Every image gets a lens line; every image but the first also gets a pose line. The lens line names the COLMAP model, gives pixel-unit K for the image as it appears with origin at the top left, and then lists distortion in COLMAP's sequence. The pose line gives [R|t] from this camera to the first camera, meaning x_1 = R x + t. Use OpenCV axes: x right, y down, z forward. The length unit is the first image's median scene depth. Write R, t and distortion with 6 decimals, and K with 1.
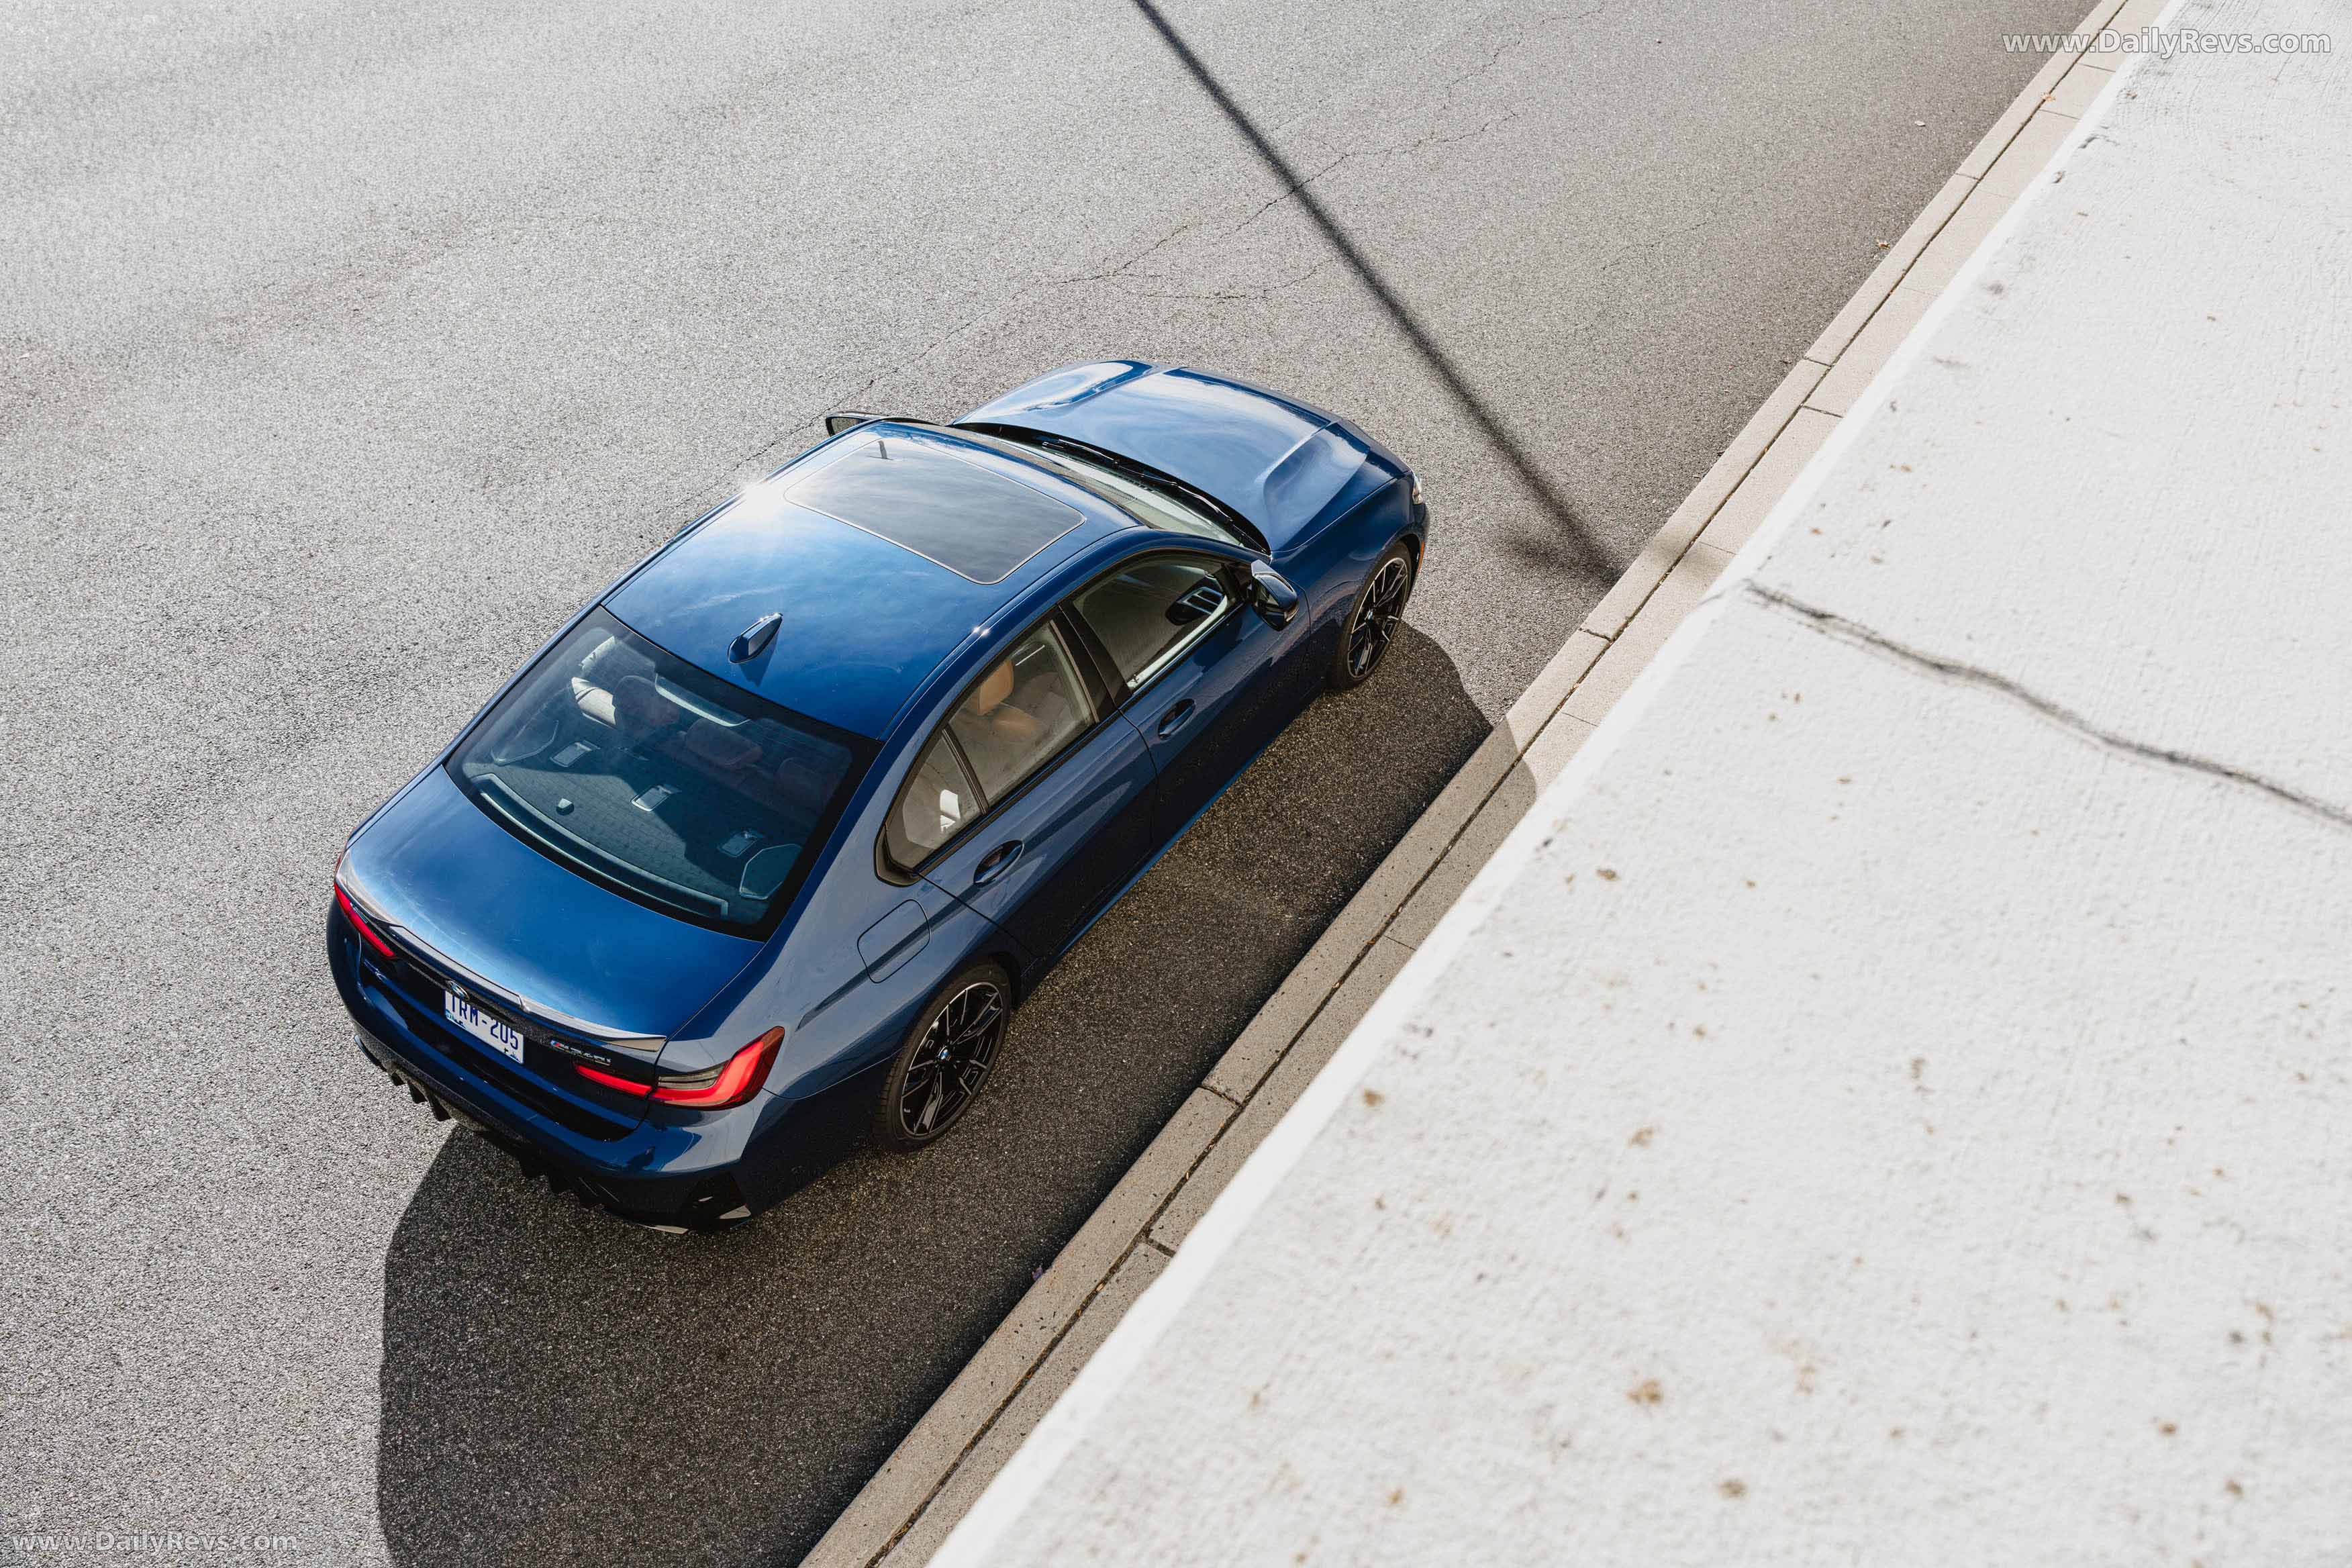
lens RADIAL K [[1886.3, 0, 1176.9], [0, 1886.3, 779.9], [0, 0, 1]] dist [0.013753, -0.001020]
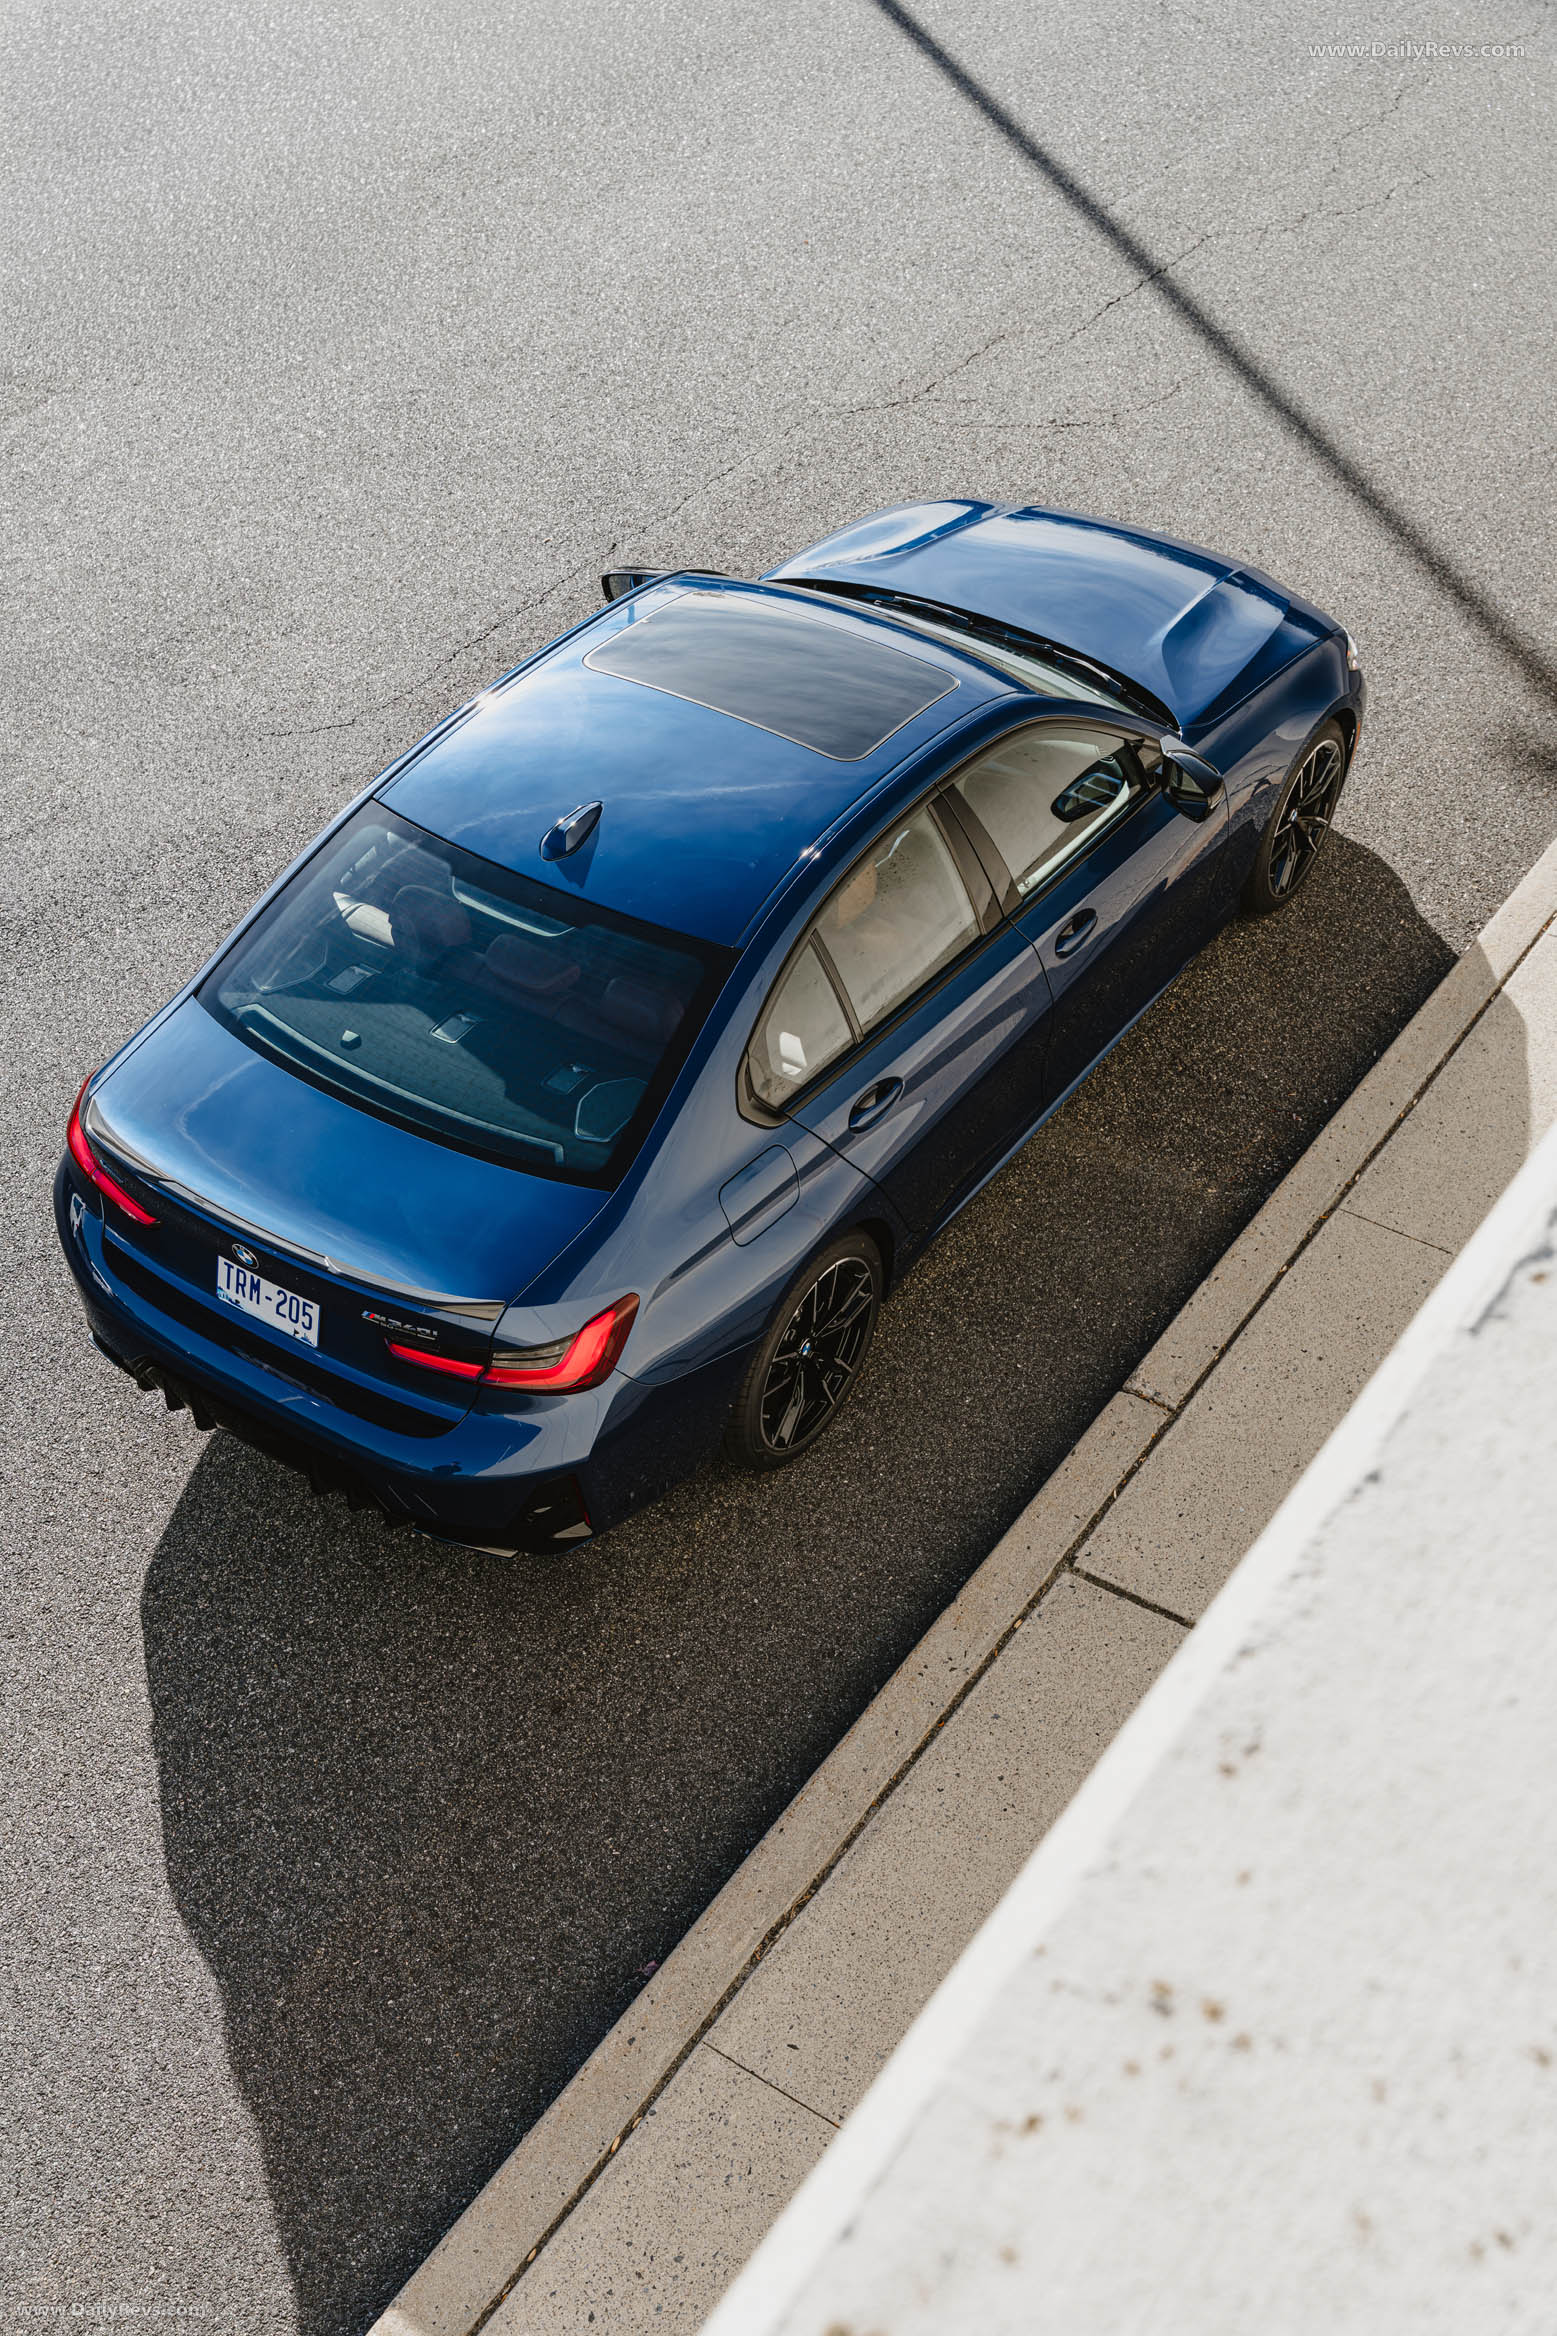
lens RADIAL K [[2668.5, 0, 778.6], [0, 2668.5, 1171.2], [0, 0, 1]] dist [0.009637, 0.000000]
pose [[0.999010, -0.019610, -0.039941, -0.085103], [0.019739, 0.999801, 0.002834, 0.063995], [0.039878, -0.003620, 0.999198, -0.128971]]
